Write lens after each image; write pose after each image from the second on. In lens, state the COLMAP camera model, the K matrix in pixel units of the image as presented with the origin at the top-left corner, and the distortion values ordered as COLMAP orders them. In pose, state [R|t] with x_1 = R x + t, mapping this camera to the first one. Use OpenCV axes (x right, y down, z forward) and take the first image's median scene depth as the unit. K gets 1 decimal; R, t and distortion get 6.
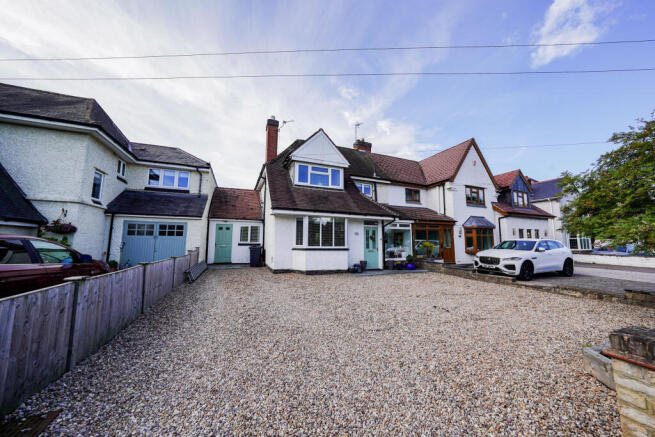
lens RADIAL K [[234.7, 0, 325.4], [0, 234.7, 216.2], [0, 0, 1]] dist [-0.031918, 0.008431]
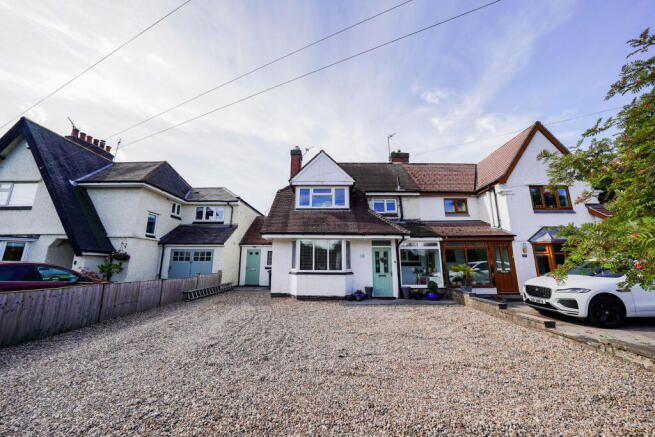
lens RADIAL K [[234.7, 0, 325.4], [0, 234.7, 216.2], [0, 0, 1]] dist [-0.031918, 0.008431]
pose [[0.919558, -0.085874, -0.383457, 0.352068], [0.049012, 0.993274, -0.104906, 0.011017], [0.389887, 0.077674, 0.917581, 0.108464]]
